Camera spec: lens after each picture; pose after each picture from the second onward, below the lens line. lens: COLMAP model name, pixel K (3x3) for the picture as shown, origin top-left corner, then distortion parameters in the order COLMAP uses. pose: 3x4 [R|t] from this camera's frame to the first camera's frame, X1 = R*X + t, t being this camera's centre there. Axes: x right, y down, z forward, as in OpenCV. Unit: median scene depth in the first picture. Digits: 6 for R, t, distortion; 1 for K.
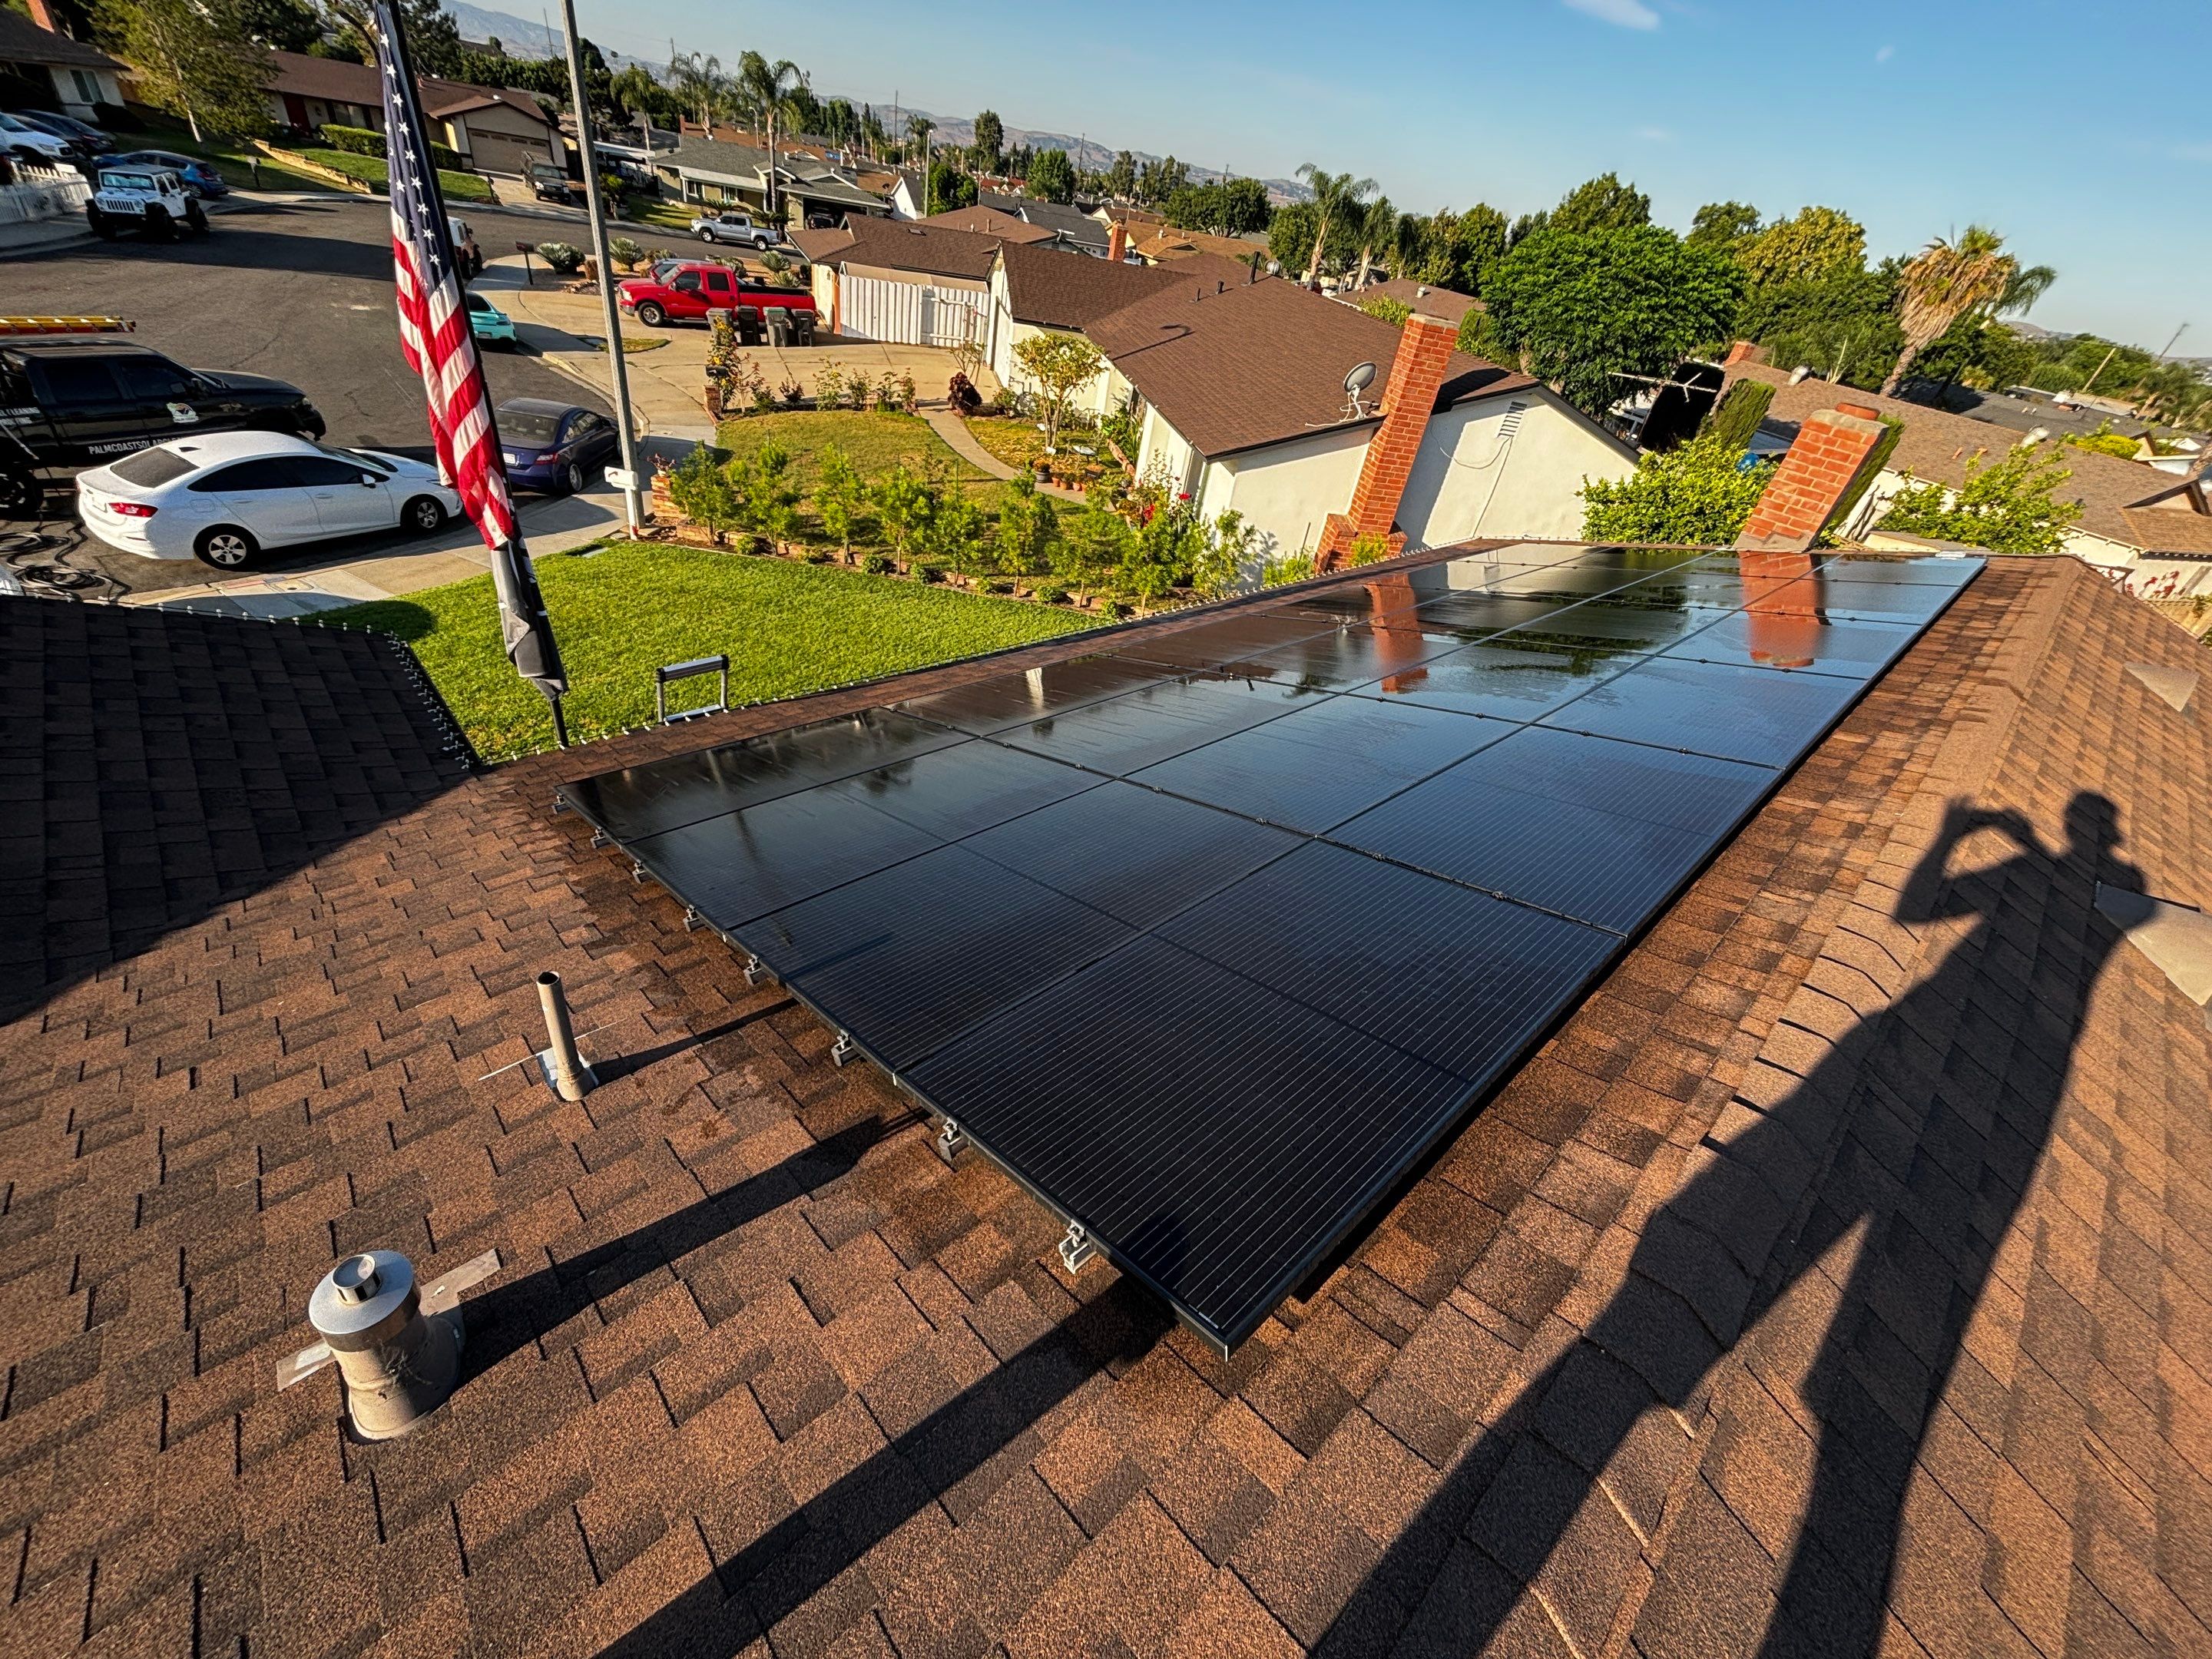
lens RADIAL K [[906.2, 0, 1100.6], [0, 906.2, 819.6], [0, 0, 1]] dist [-0.001711, 0.000077]
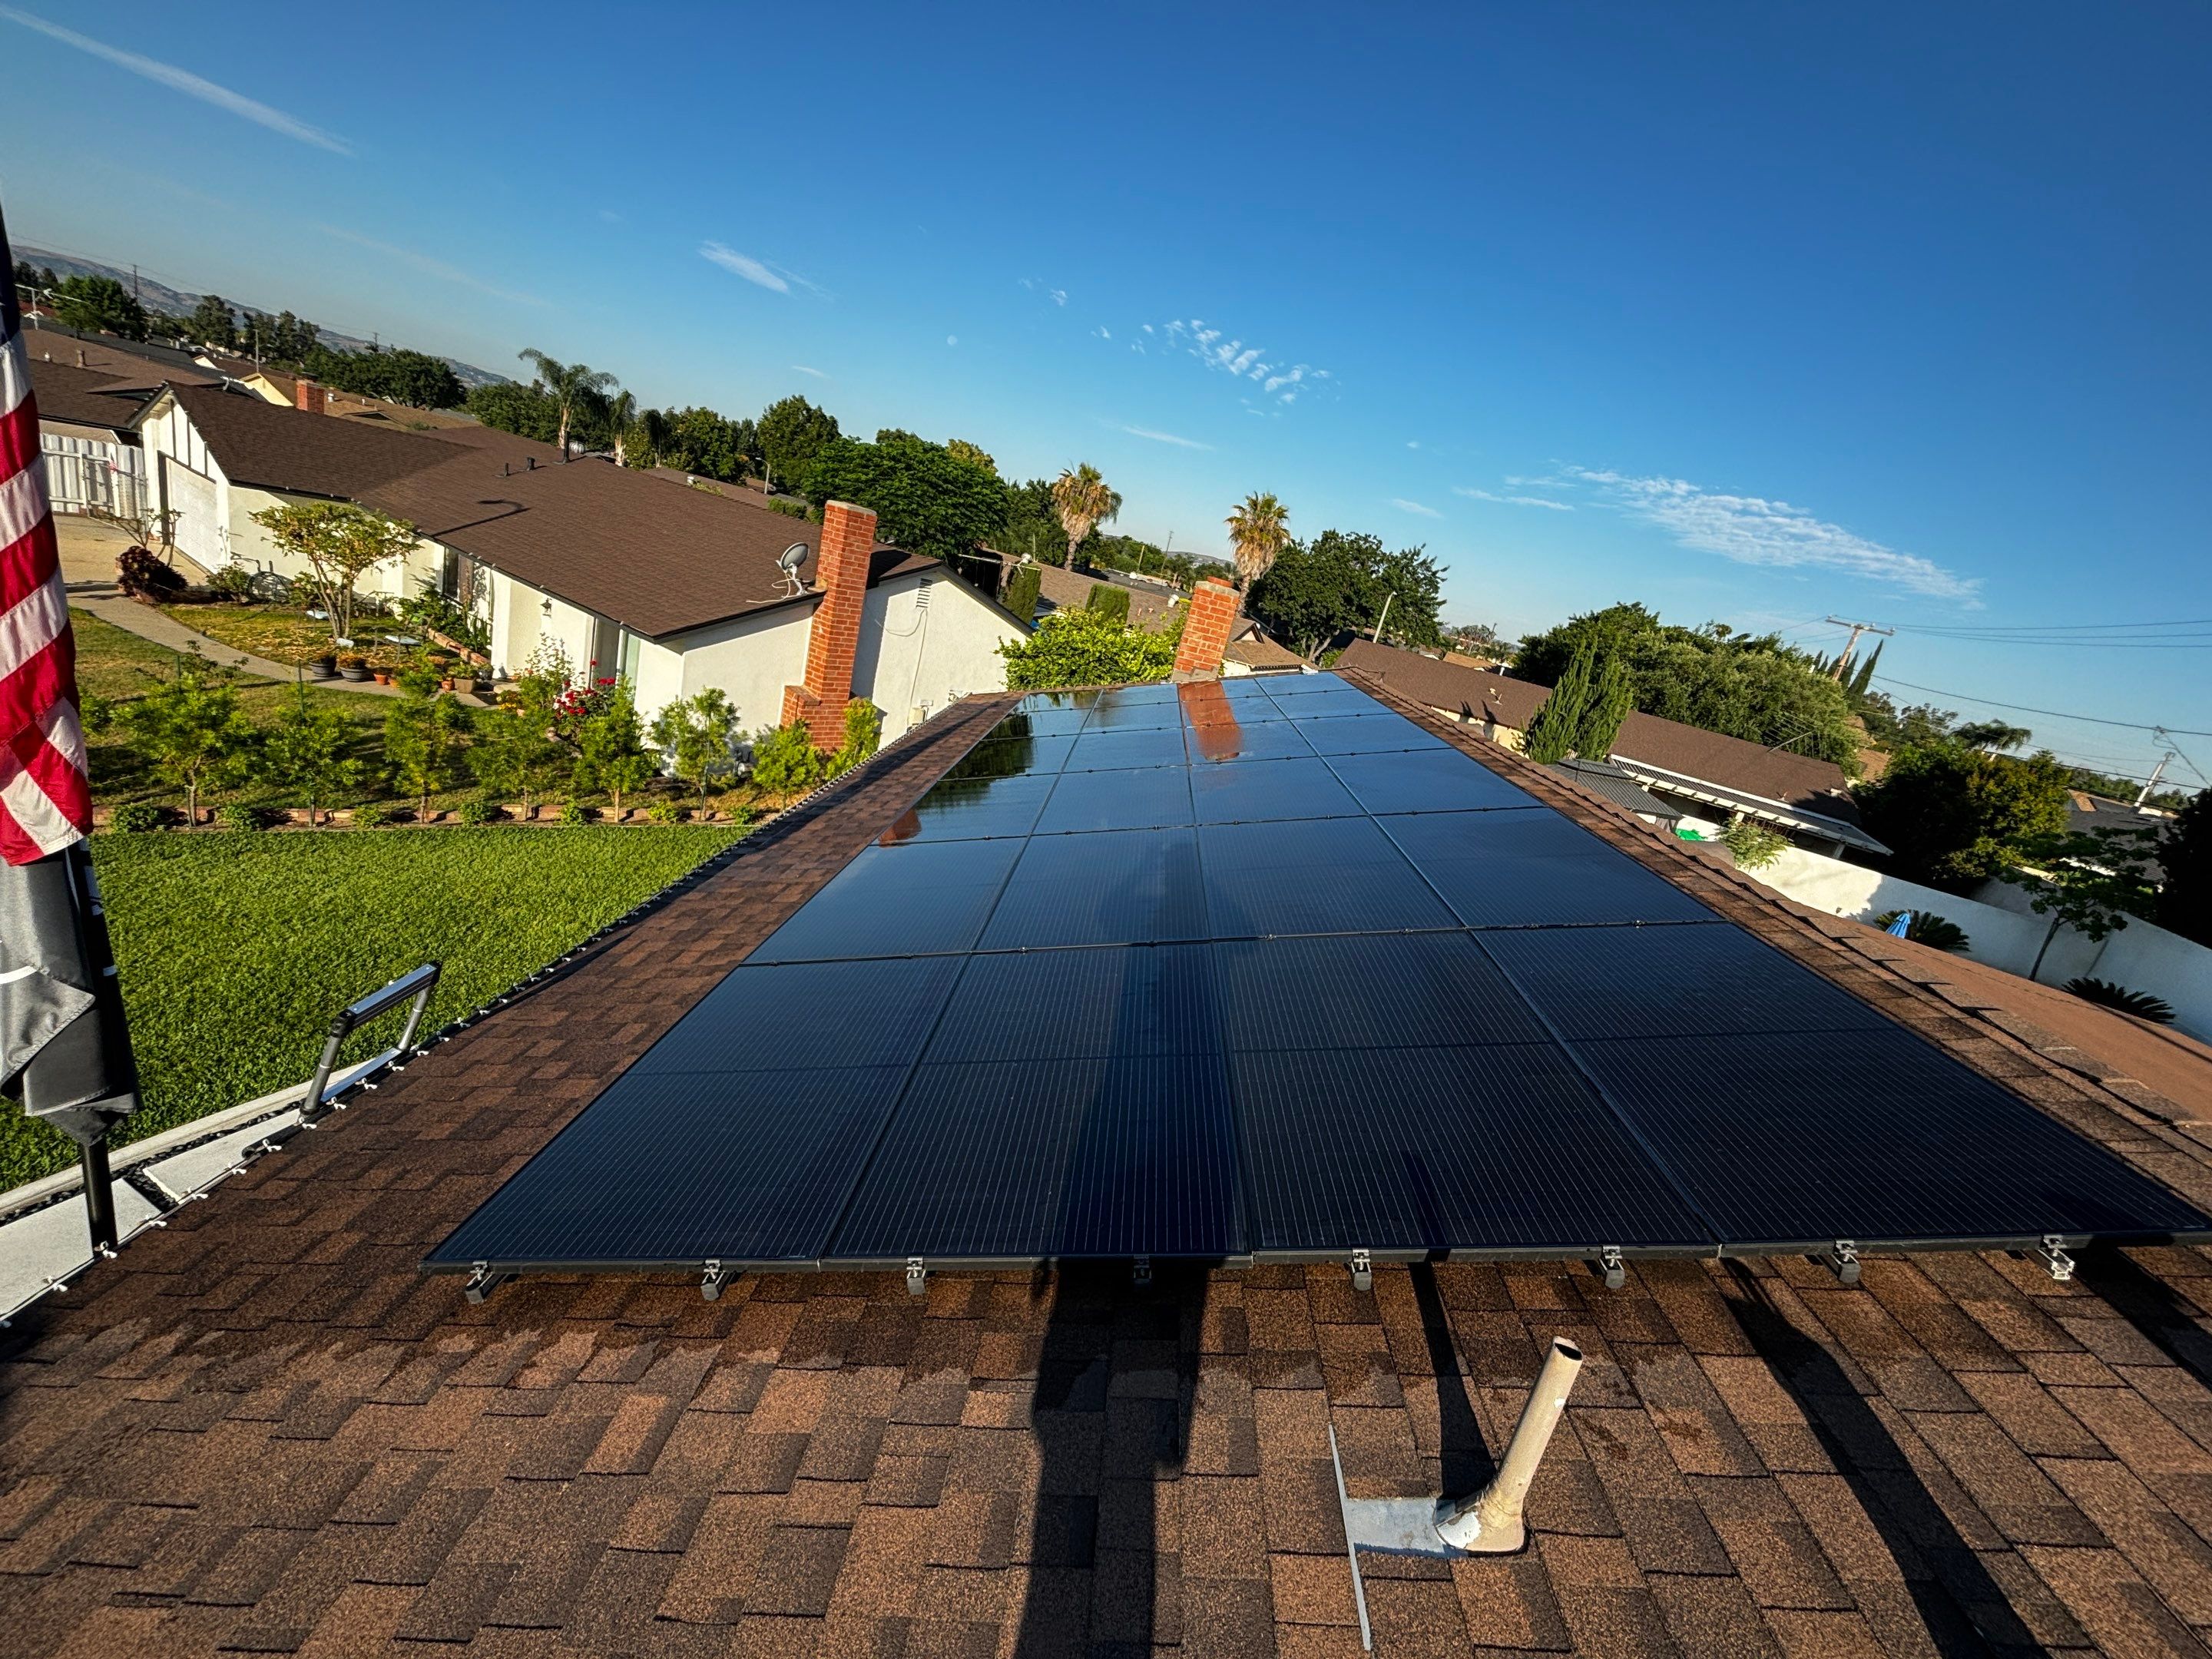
lens RADIAL K [[894.1, 0, 1104.2], [0, 894.1, 826.4], [0, 0, 1]] dist [-0.001620, 0.000390]
pose [[0.728655, -0.189630, 0.658105, -0.170859], [0.294117, 0.954427, -0.050633, -0.038155], [-0.618512, 0.230454, 0.751222, 0.085357]]
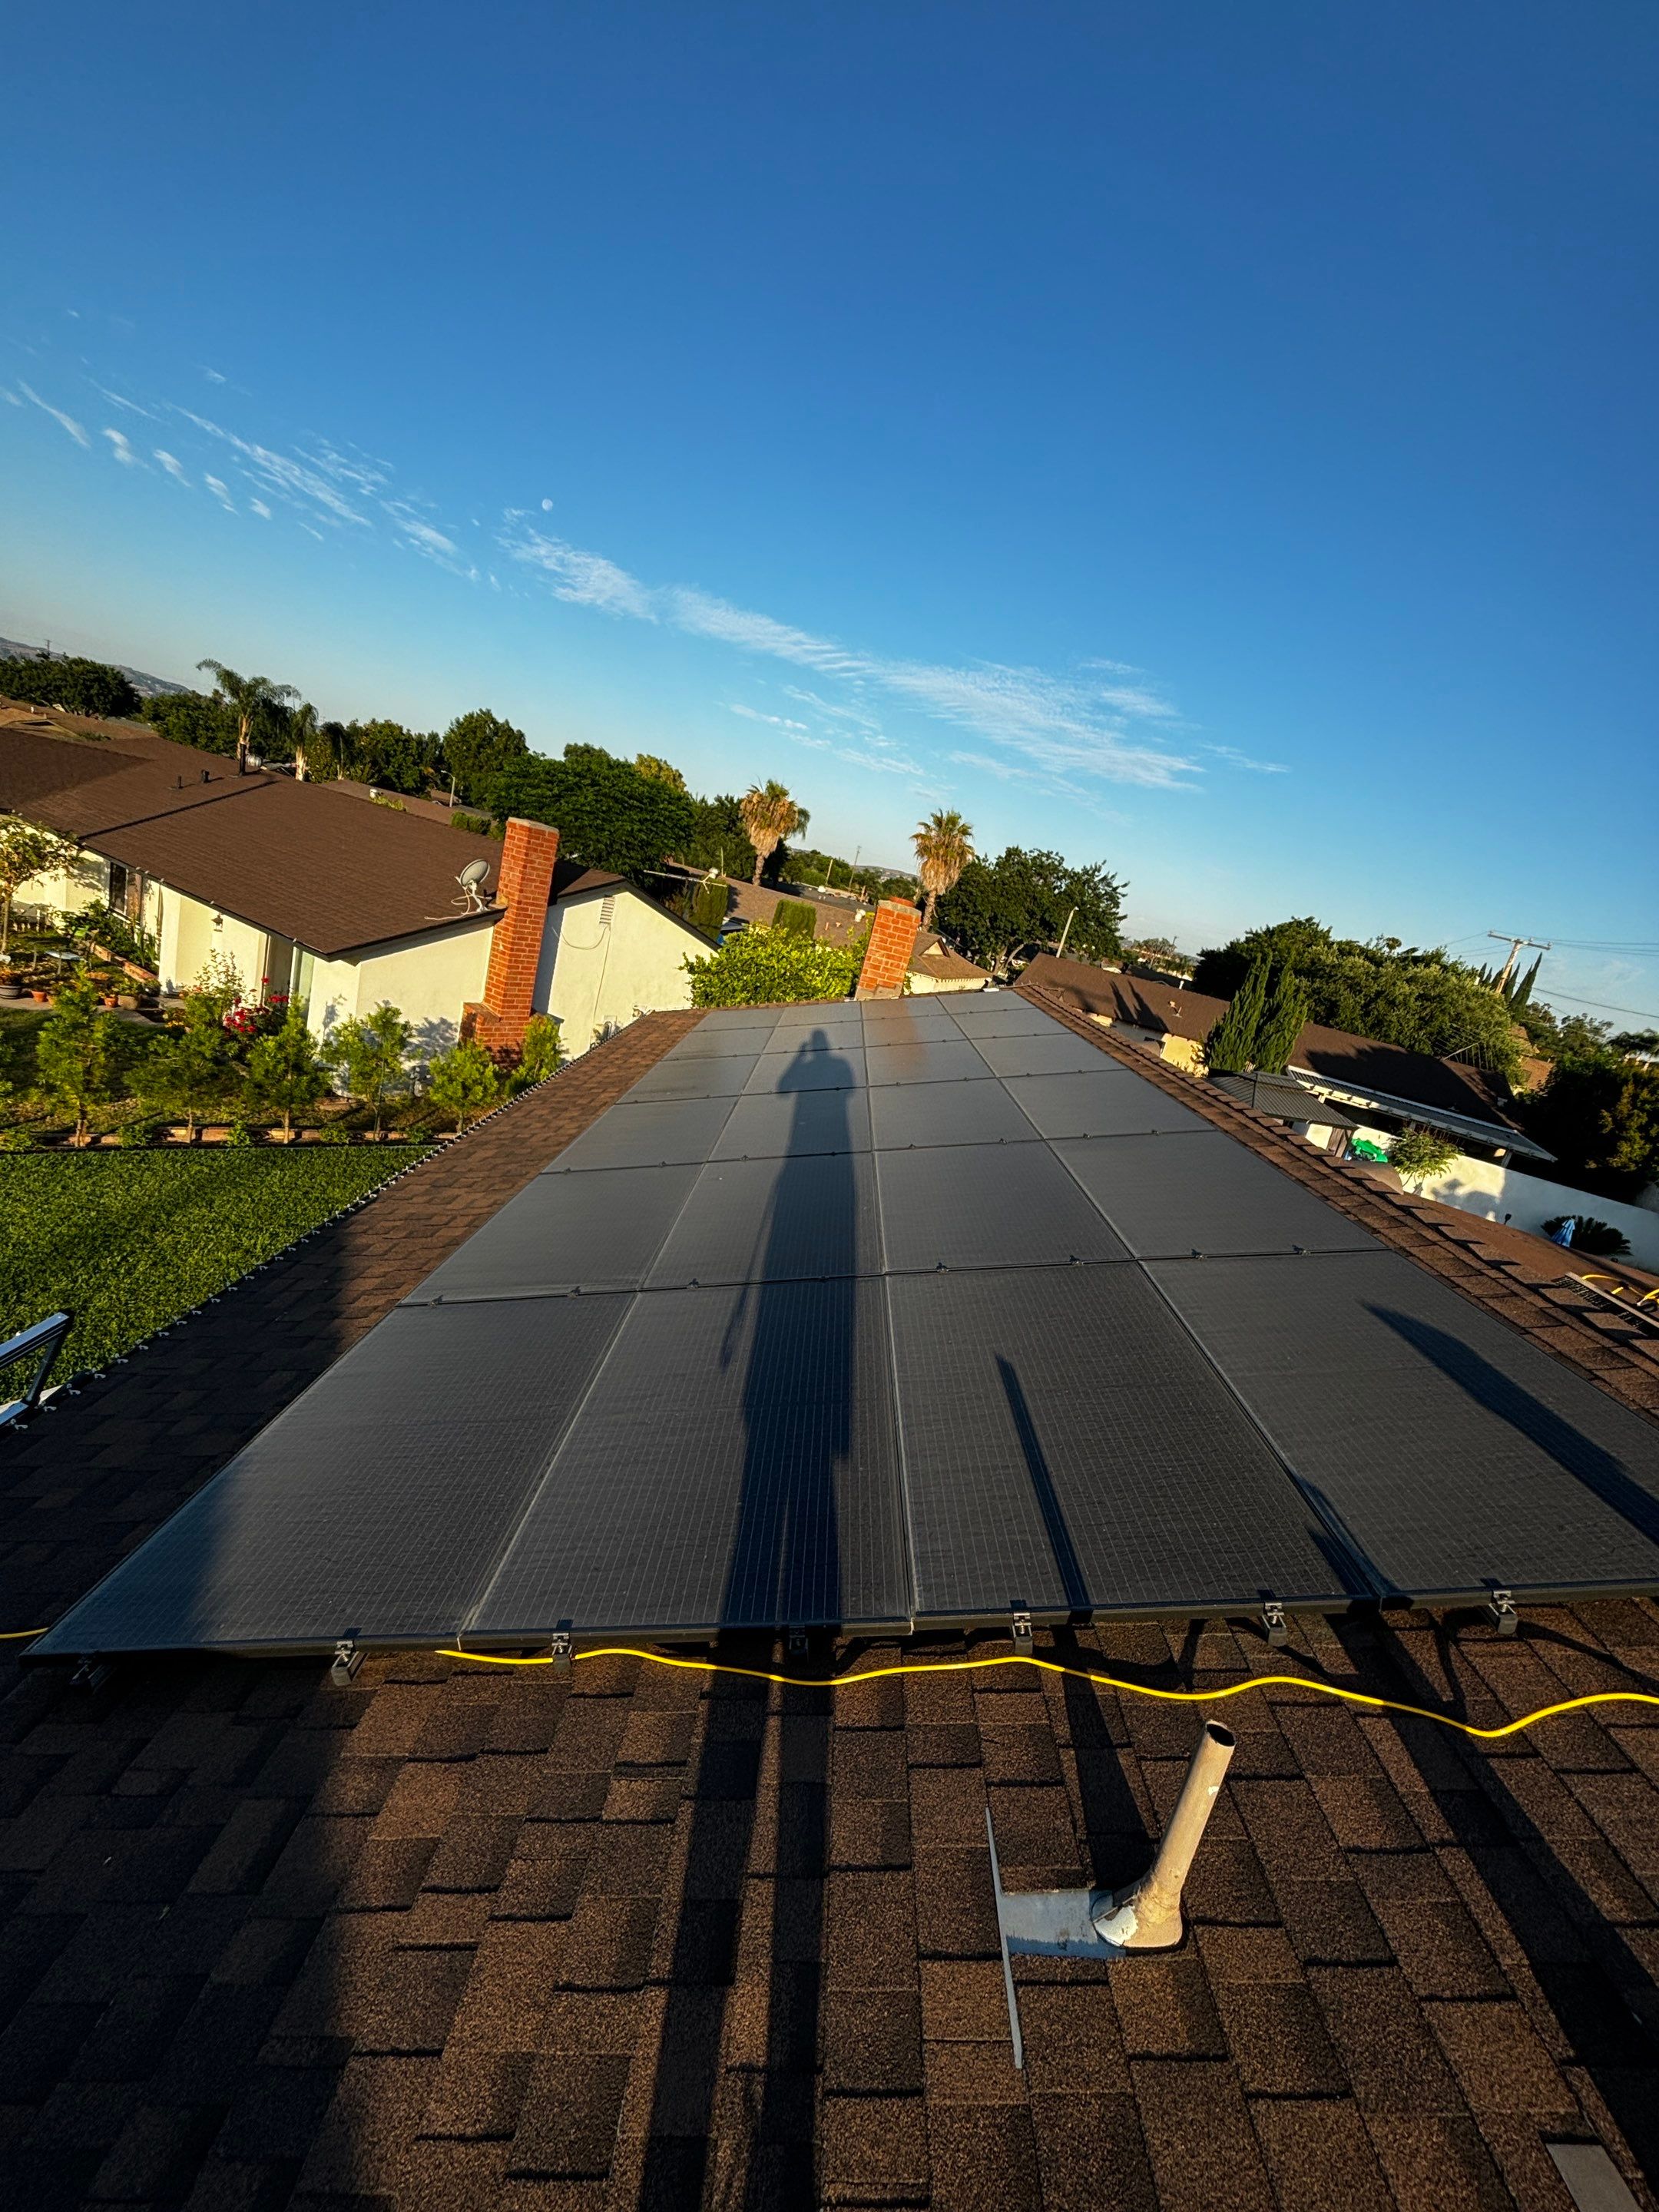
lens RADIAL K [[894.5, 0, 833.3], [0, 894.5, 1106.6], [0, 0, 1]] dist [-0.000118, -0.000210]
pose [[0.698152, -0.170976, 0.695234, -0.163989], [0.303108, 0.950332, -0.070670, -0.042381], [-0.648621, 0.260070, 0.715301, 0.082127]]
